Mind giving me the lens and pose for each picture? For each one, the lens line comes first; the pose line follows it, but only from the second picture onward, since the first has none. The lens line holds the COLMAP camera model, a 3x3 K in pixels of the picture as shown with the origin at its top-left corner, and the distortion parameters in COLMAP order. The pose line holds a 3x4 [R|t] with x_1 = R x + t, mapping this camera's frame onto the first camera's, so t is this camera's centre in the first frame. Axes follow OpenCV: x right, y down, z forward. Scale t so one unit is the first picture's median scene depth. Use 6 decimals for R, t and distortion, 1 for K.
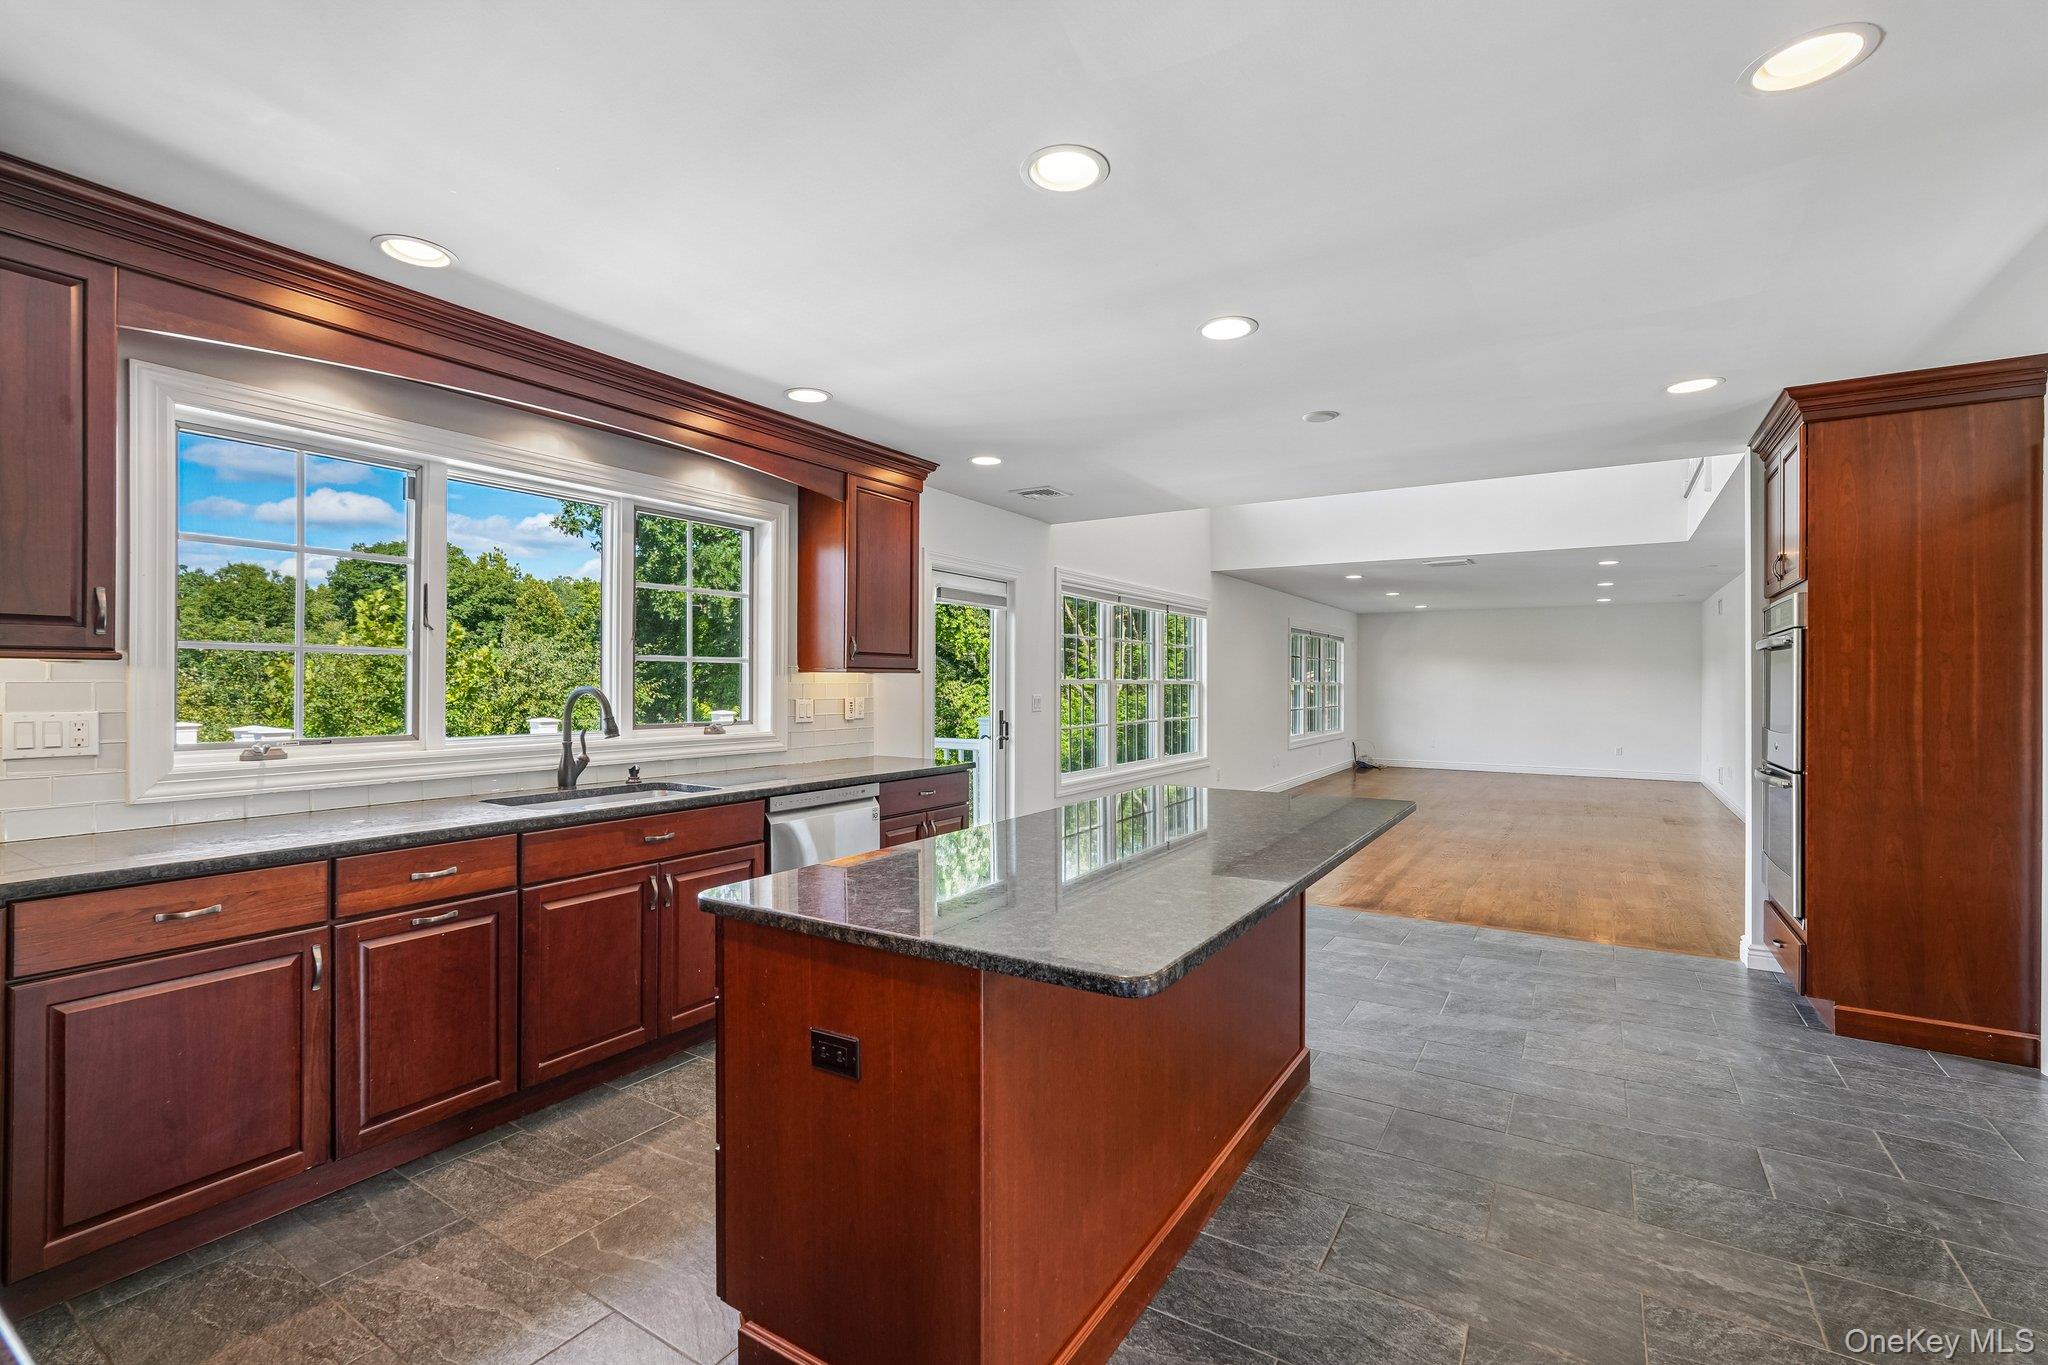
lens RADIAL K [[901.3, 0, 1024.5], [0, 901.3, 675.0], [0, 0, 1]] dist [-0.005651, 0.003698]
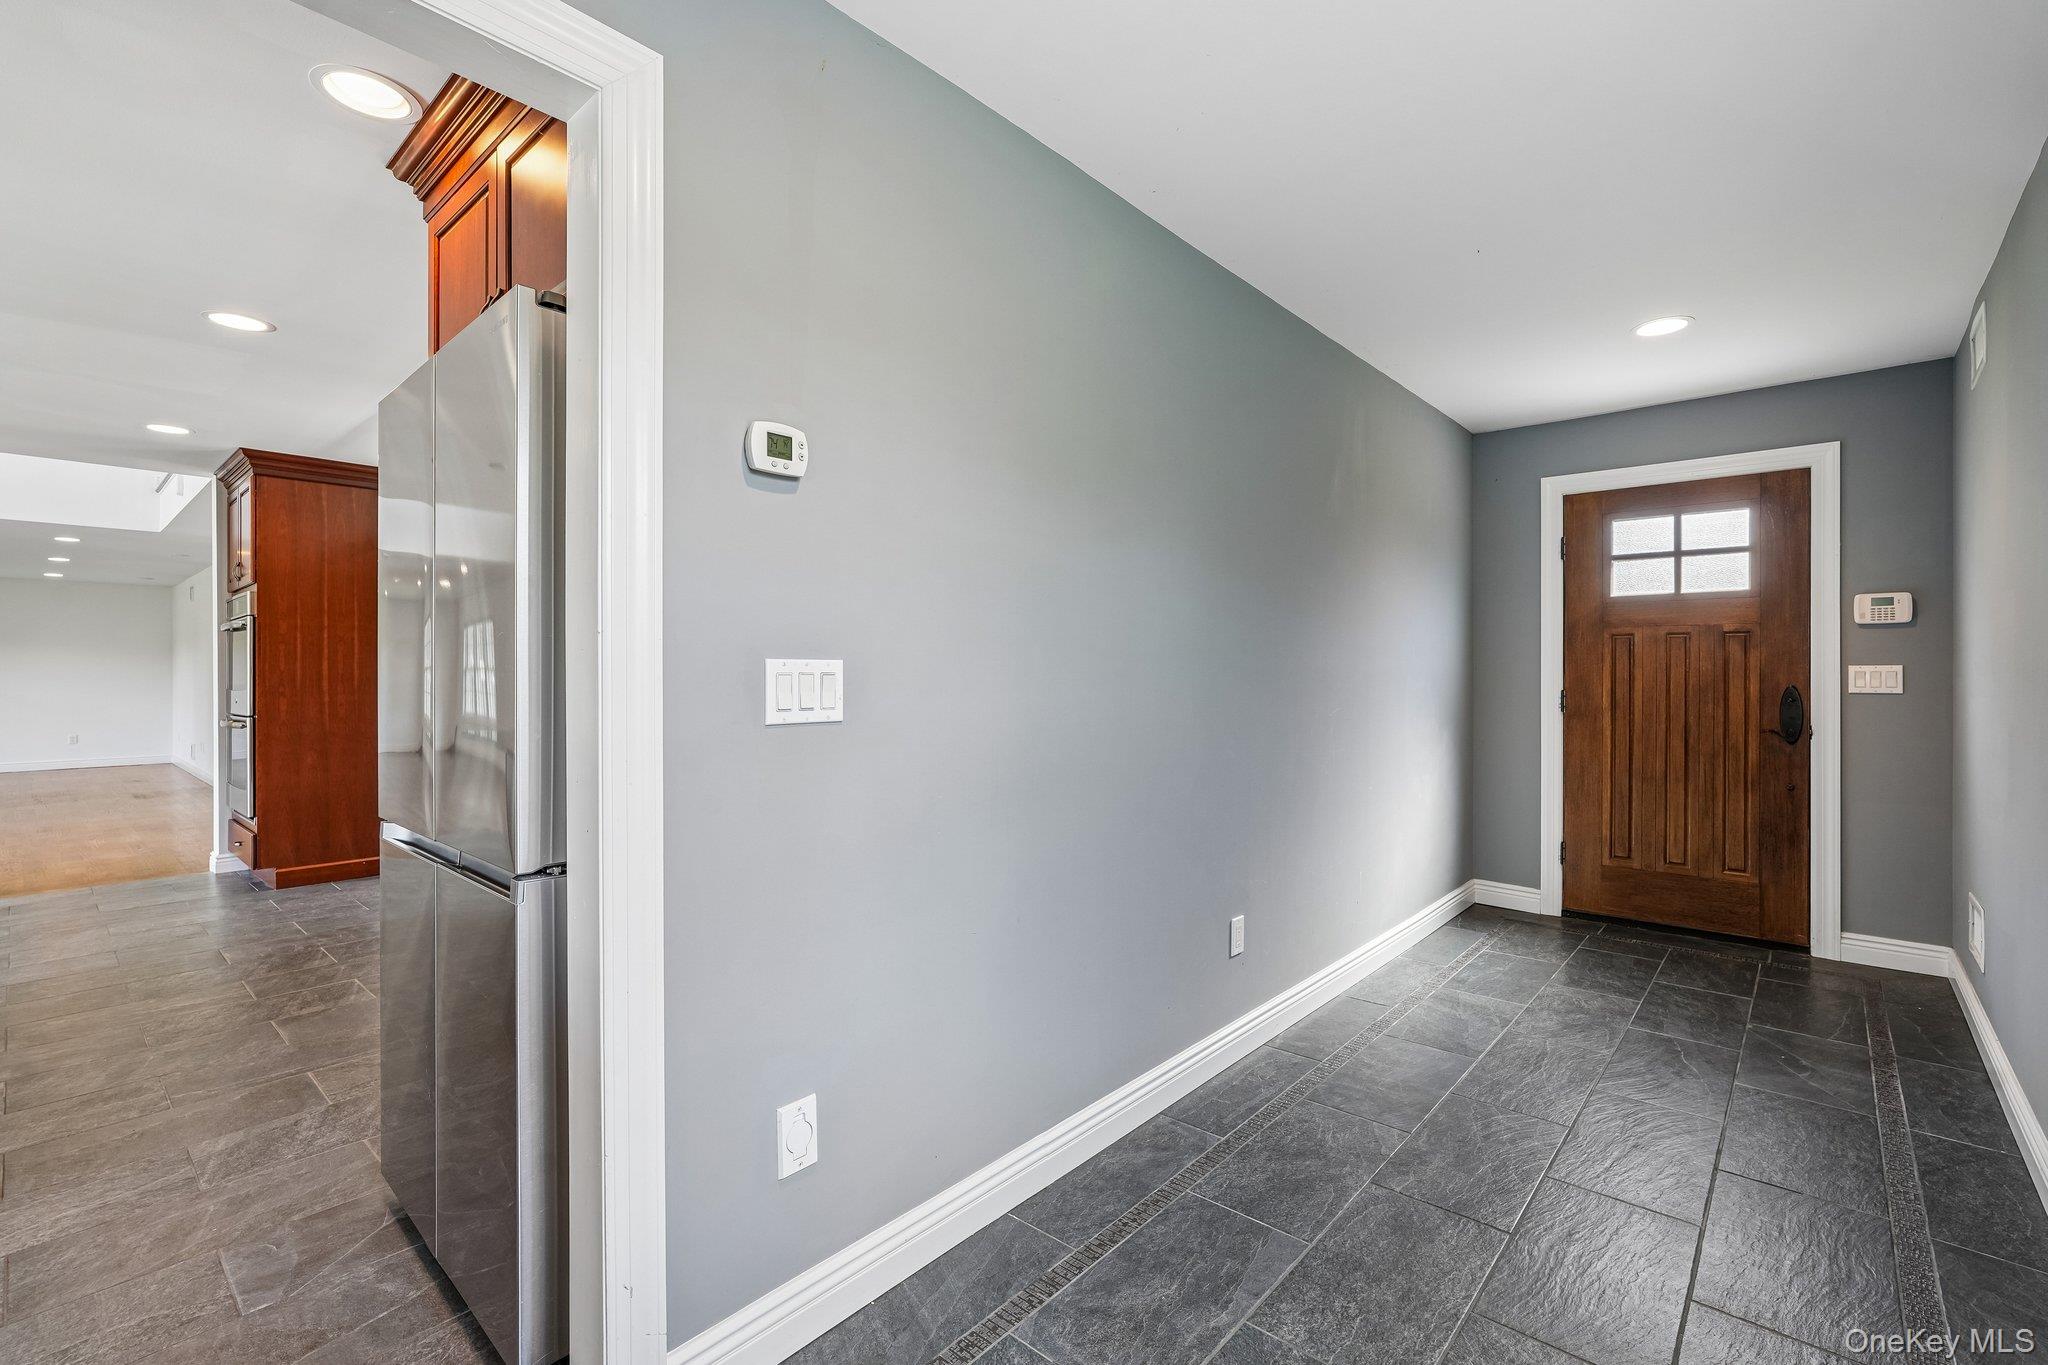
lens RADIAL K [[901.3, 0, 1024.5], [0, 901.3, 675.0], [0, 0, 1]] dist [-0.005651, 0.003698]
pose [[0.164269, -0.007026, 0.986390, -0.354532], [-0.004027, 0.999962, 0.007793, 0.026230], [-0.986407, -0.005252, 0.164235, -0.456598]]
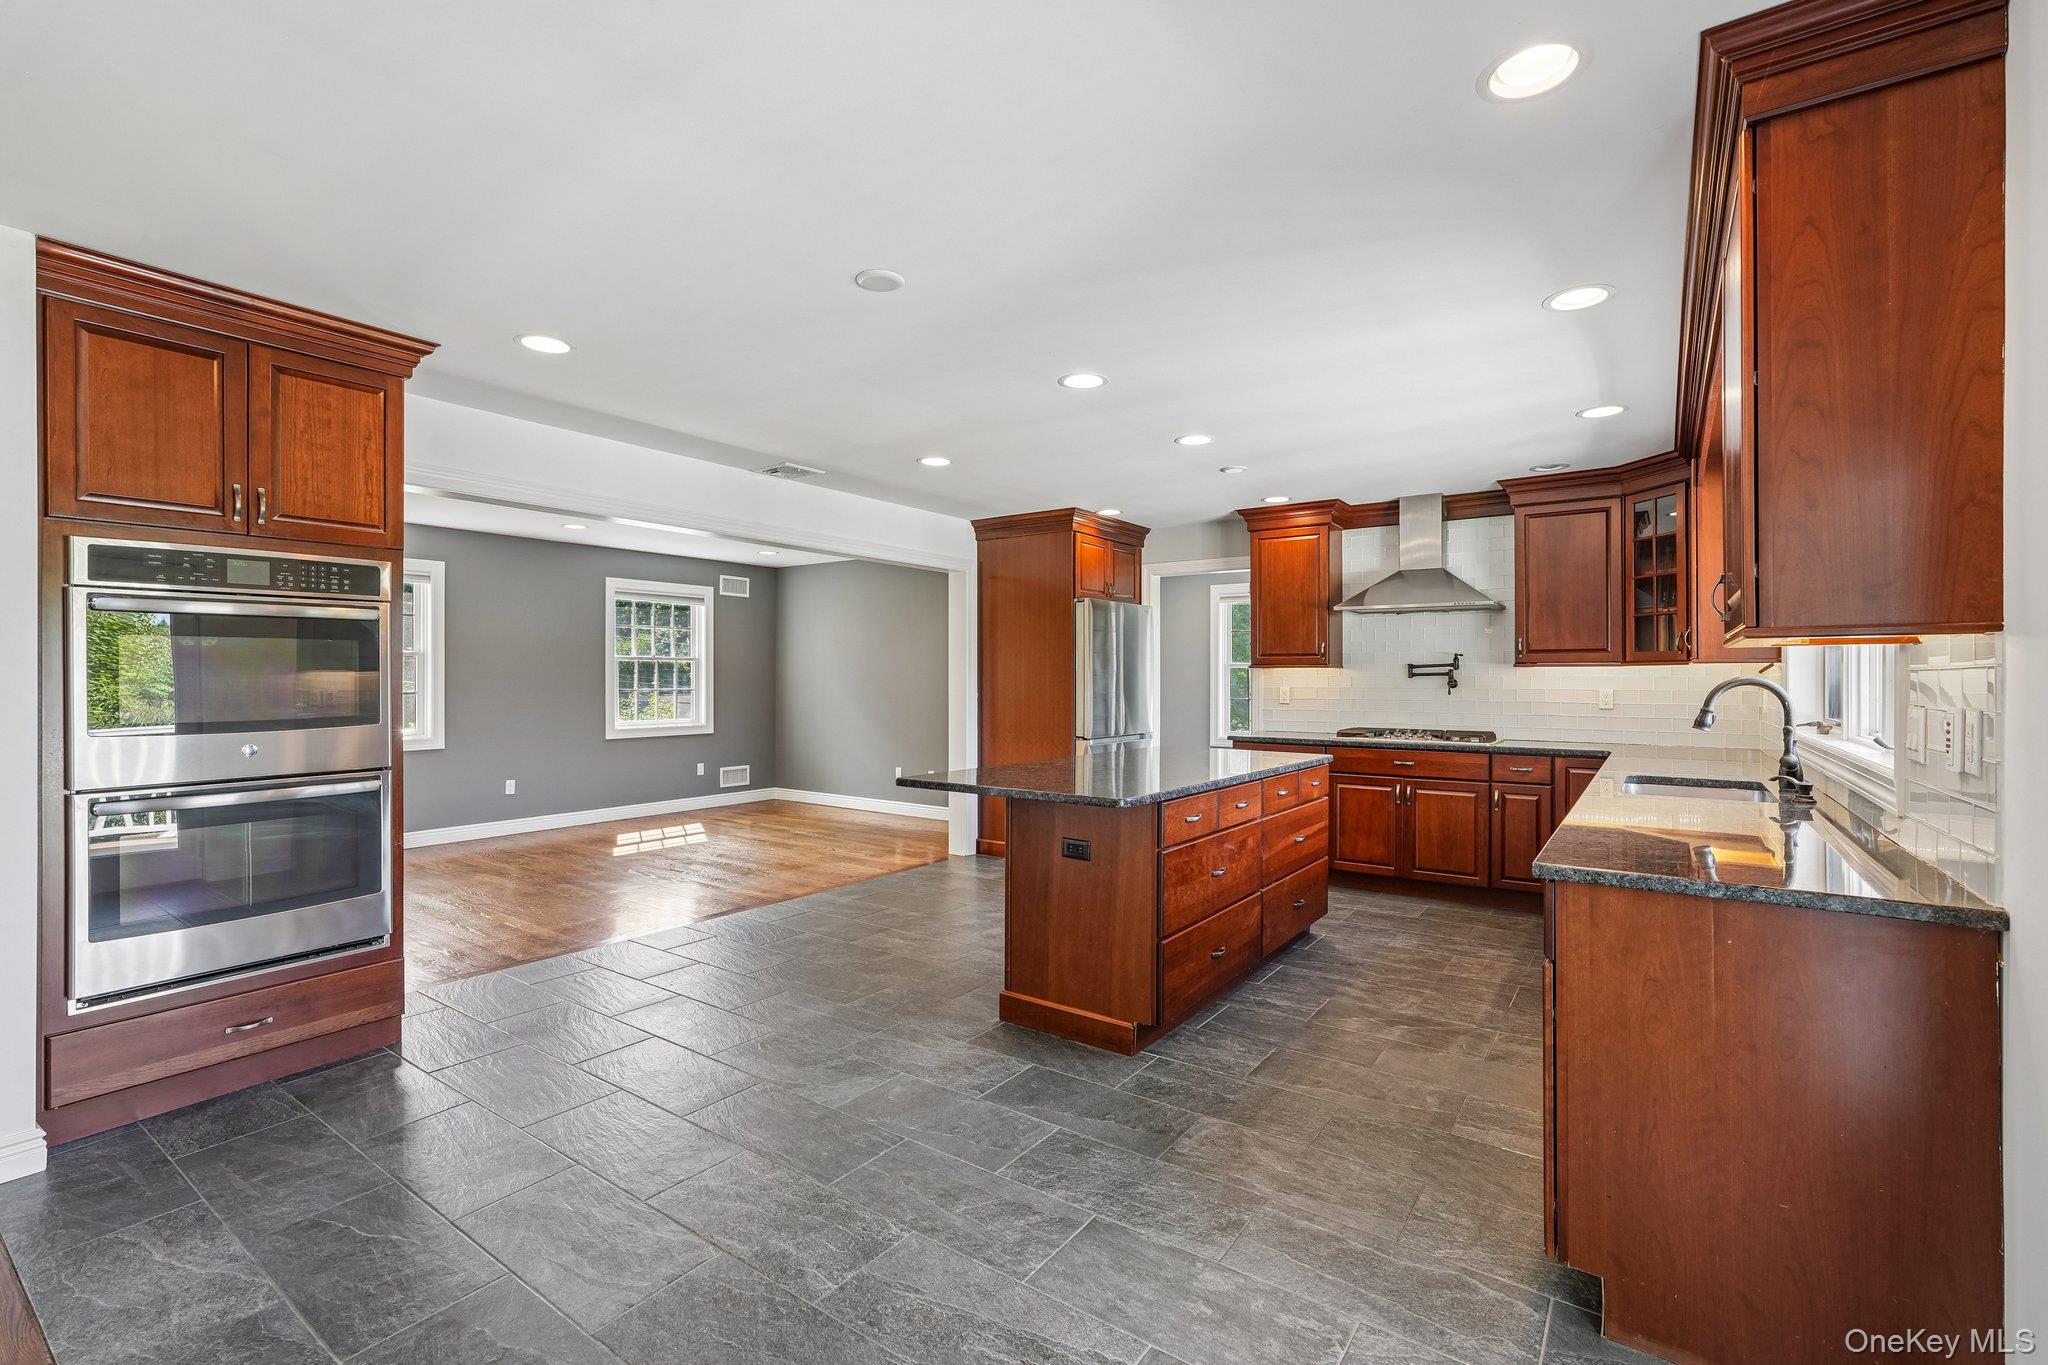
lens RADIAL K [[901.3, 0, 1024.5], [0, 901.3, 675.0], [0, 0, 1]] dist [-0.005651, 0.003698]
pose [[-0.998609, -0.008647, 0.052021, 0.197859], [-0.009151, 0.999913, -0.009464, 0.022055], [-0.051935, -0.009927, -0.998601, 1.830425]]
